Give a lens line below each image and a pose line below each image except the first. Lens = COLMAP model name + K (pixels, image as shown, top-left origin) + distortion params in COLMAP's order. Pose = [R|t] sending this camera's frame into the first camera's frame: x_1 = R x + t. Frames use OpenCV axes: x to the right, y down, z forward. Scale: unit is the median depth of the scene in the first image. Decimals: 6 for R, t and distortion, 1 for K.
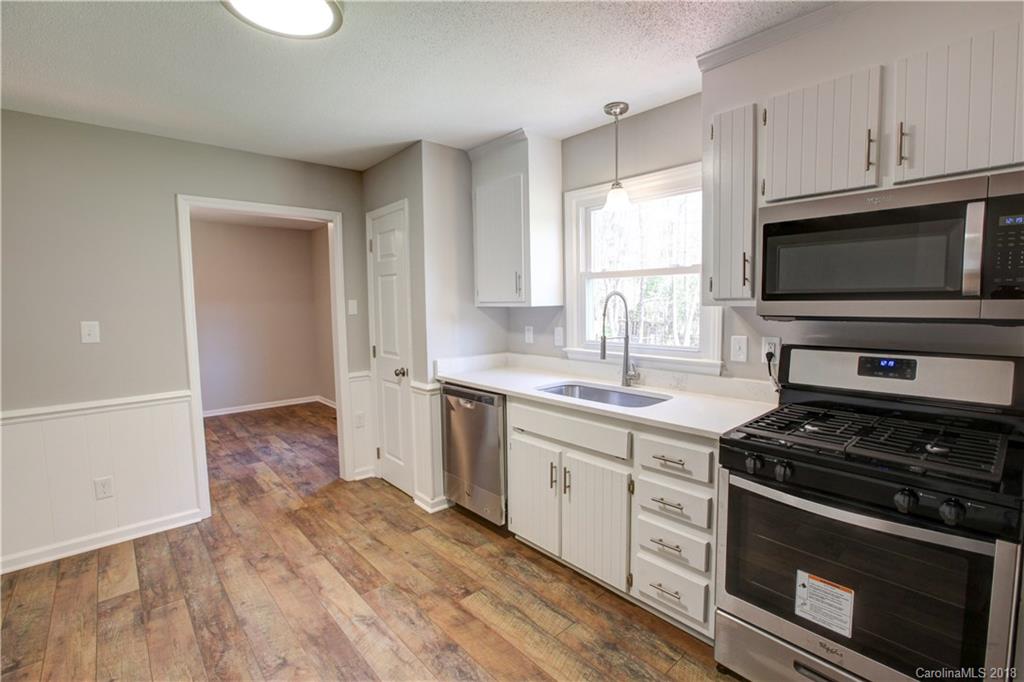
lens RADIAL K [[466.5, 0, 516.4], [0, 466.5, 342.0], [0, 0, 1]] dist [-0.051929, 0.018590]
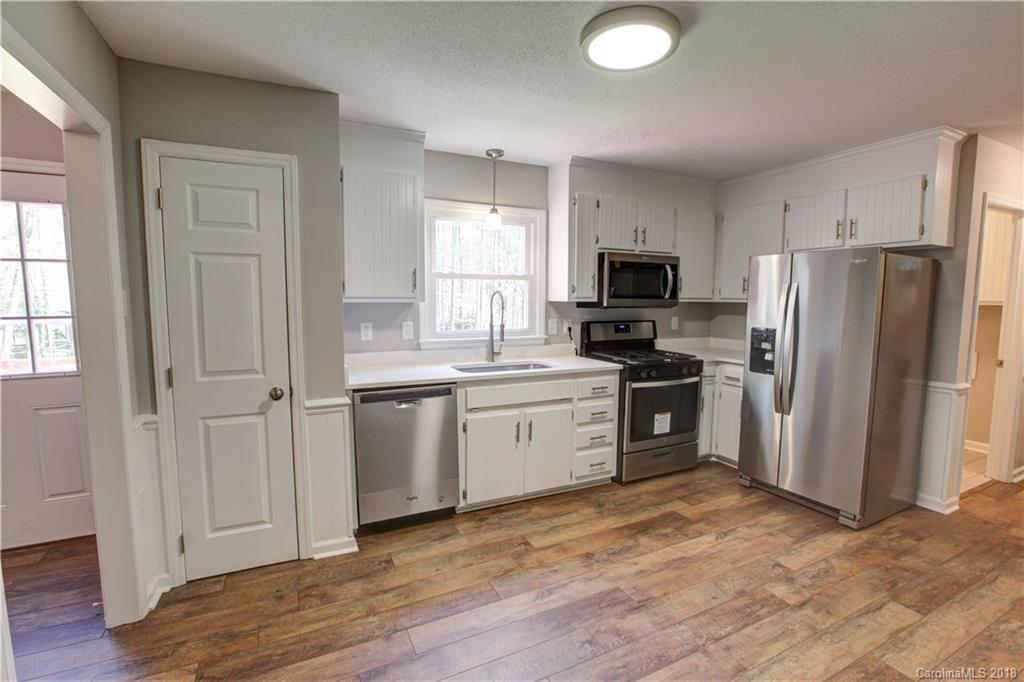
lens RADIAL K [[466.5, 0, 516.4], [0, 466.5, 342.0], [0, 0, 1]] dist [-0.051929, 0.018590]
pose [[0.270417, -0.079351, 0.959468, -1.086367], [0.074494, 0.995334, 0.061322, -0.040975], [-0.959857, 0.054892, 0.275067, 0.597852]]
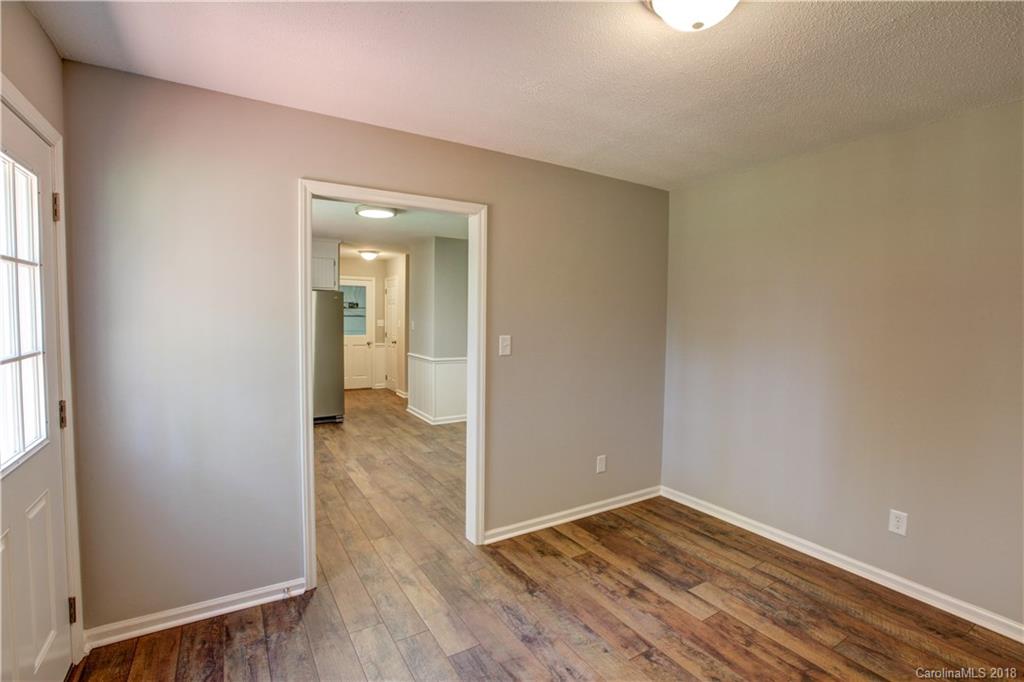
lens RADIAL K [[466.5, 0, 516.4], [0, 466.5, 342.0], [0, 0, 1]] dist [-0.051929, 0.018590]
pose [[-0.984855, -0.013653, 0.172839, -1.153158], [0.010325, 0.990506, 0.137080, -0.199900], [-0.173070, 0.136788, -0.975364, 2.308472]]
